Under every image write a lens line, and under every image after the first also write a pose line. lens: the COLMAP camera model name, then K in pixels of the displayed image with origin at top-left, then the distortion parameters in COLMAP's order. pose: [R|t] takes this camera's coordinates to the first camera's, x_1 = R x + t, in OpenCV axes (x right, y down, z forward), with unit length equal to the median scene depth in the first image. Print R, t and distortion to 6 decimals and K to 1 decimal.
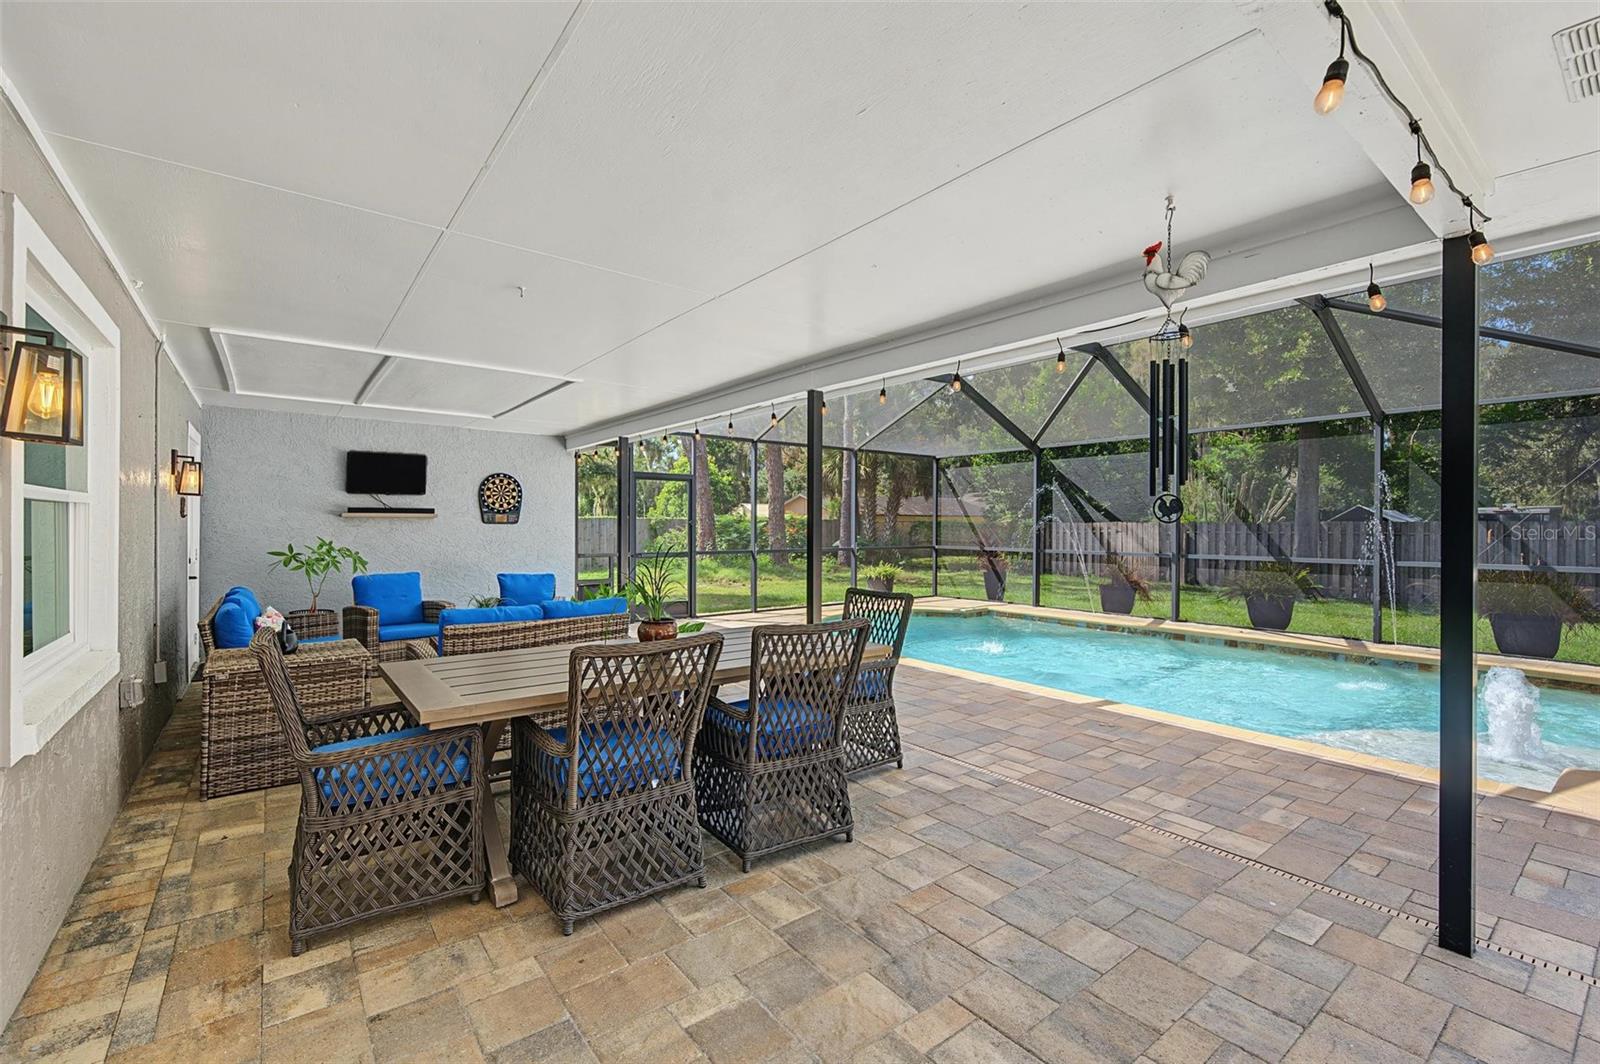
lens RADIAL K [[697.7, 0, 798.7], [0, 697.7, 528.1], [0, 0, 1]] dist [-0.000101, -0.000478]
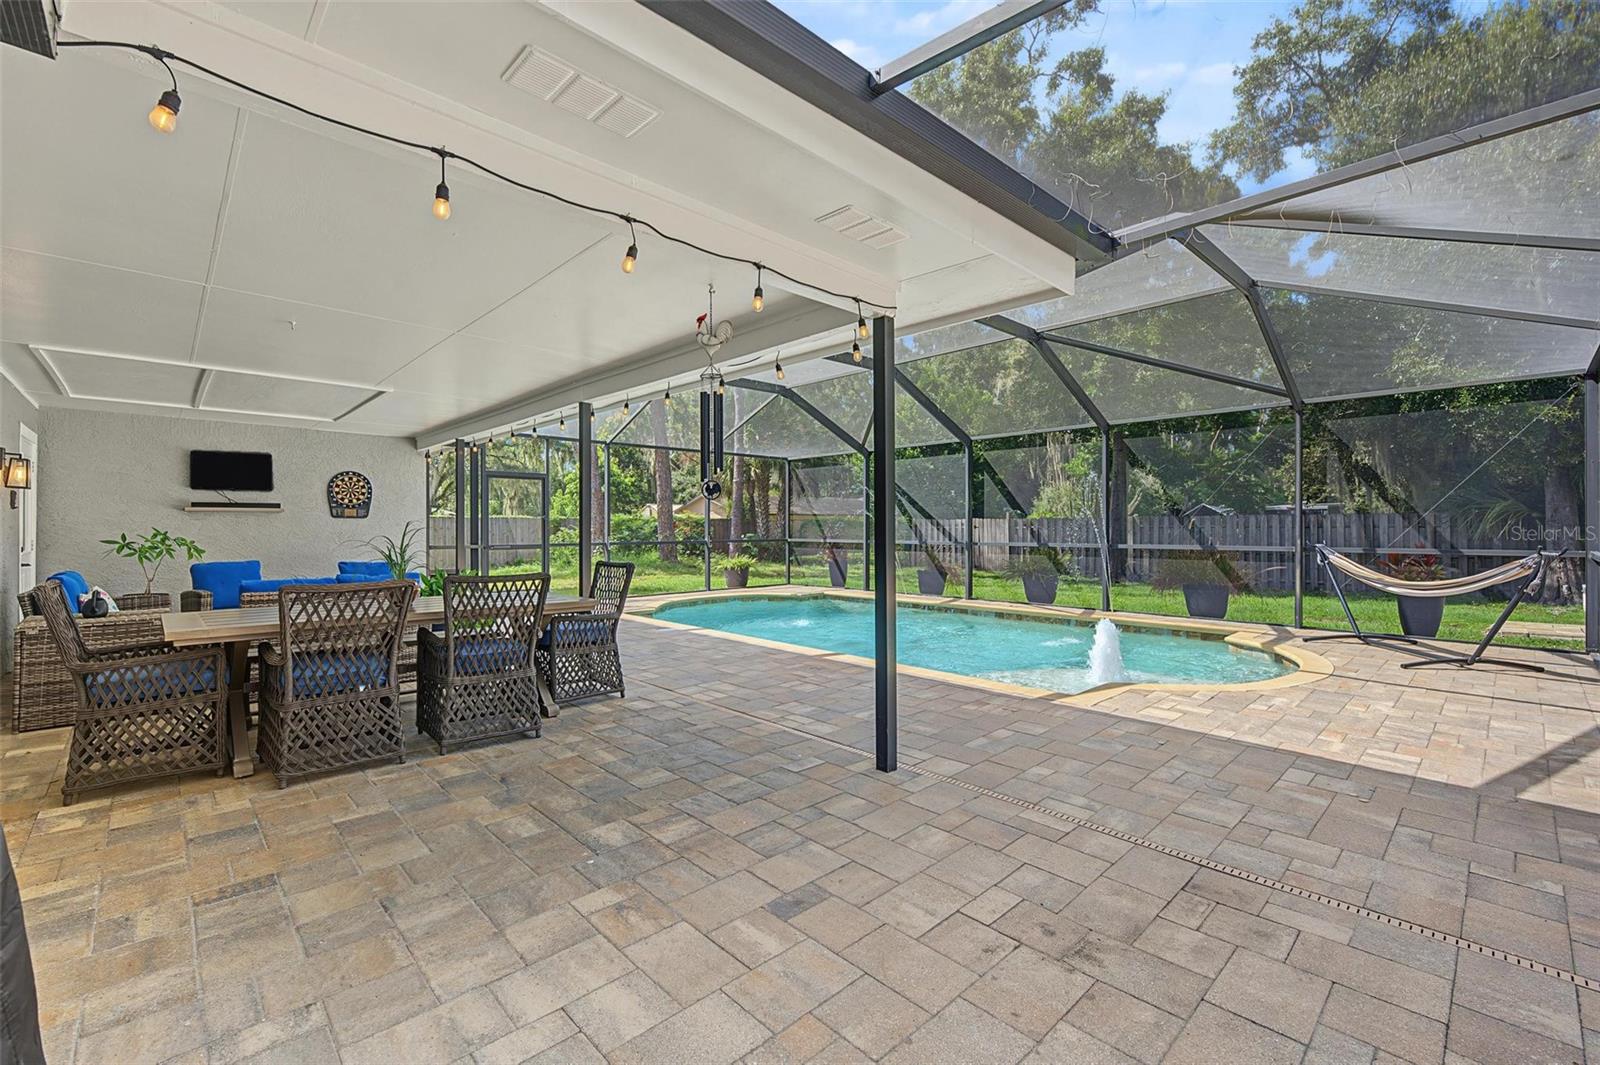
lens RADIAL K [[688.2, 0, 799.8], [0, 688.2, 524.7], [0, 0, 1]] dist [-0.001080, 0.000338]
pose [[0.994491, -0.005962, 0.104656, 0.336142], [0.006693, 0.999956, -0.006637, 0.034559], [-0.104612, 0.007301, 0.994486, -0.297861]]
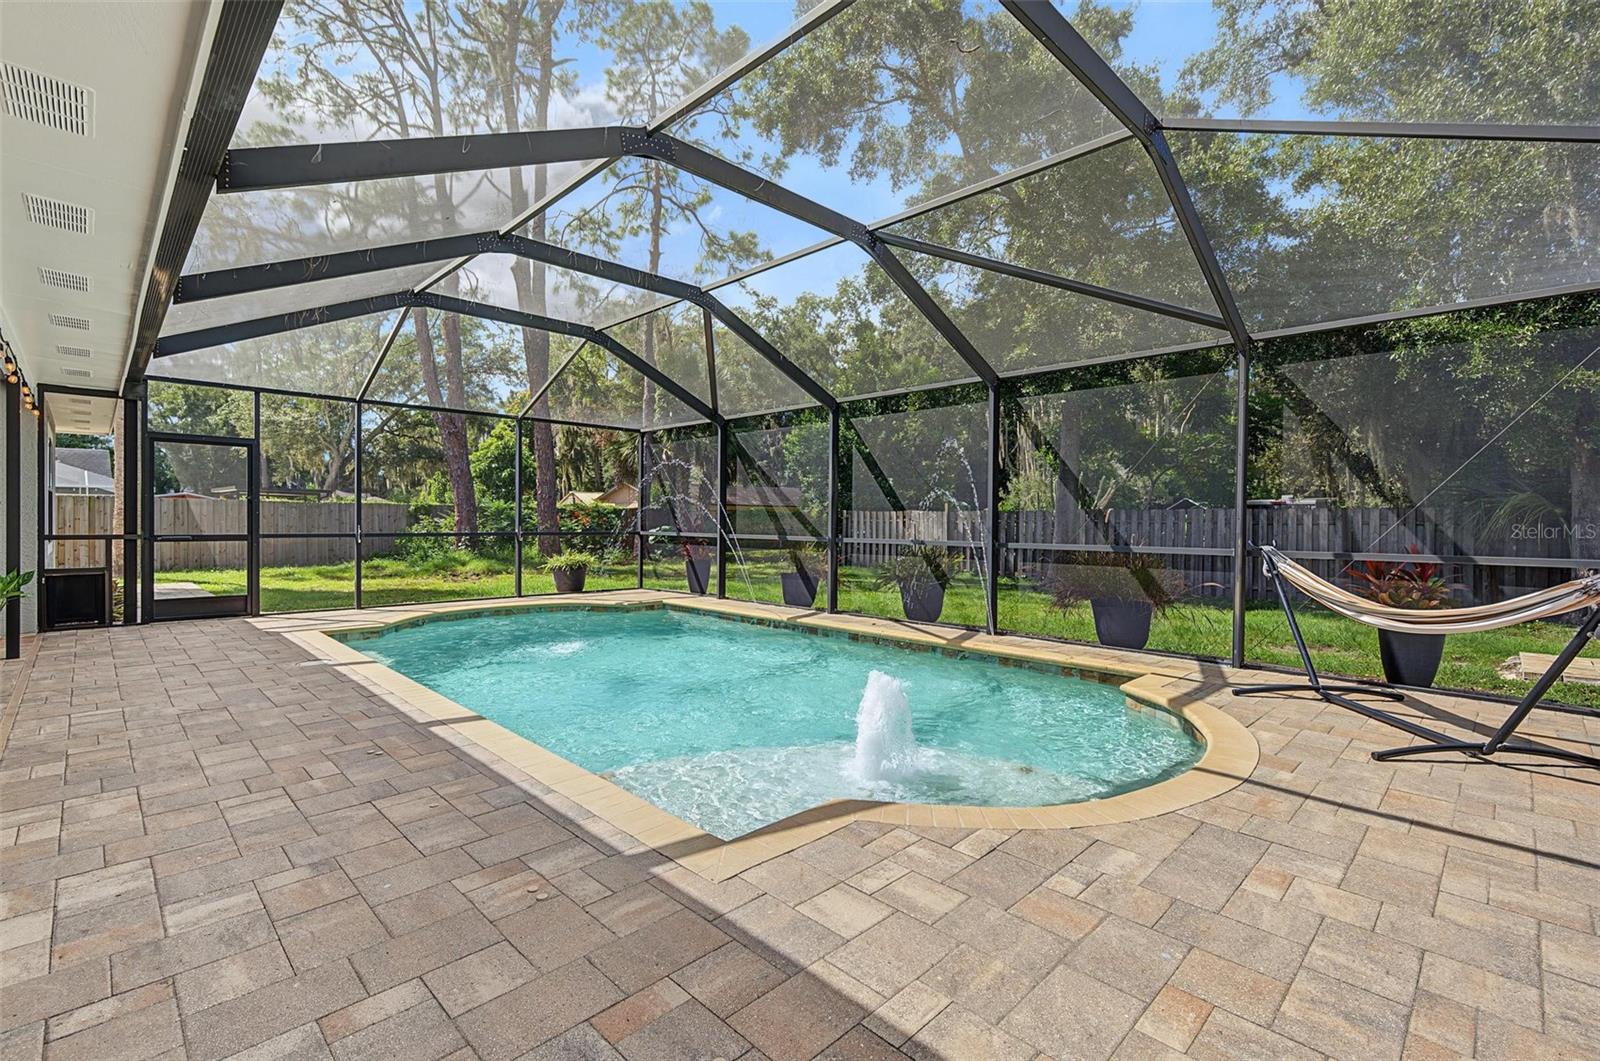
lens RADIAL K [[725.3, 0, 804.0], [0, 725.3, 524.6], [0, 0, 1]] dist [-0.000327, -0.000074]
pose [[0.991275, 0.004091, 0.131749, 0.937385], [-0.004362, 0.999989, 0.001774, 0.047610], [-0.131740, -0.002333, 0.991282, 0.225039]]
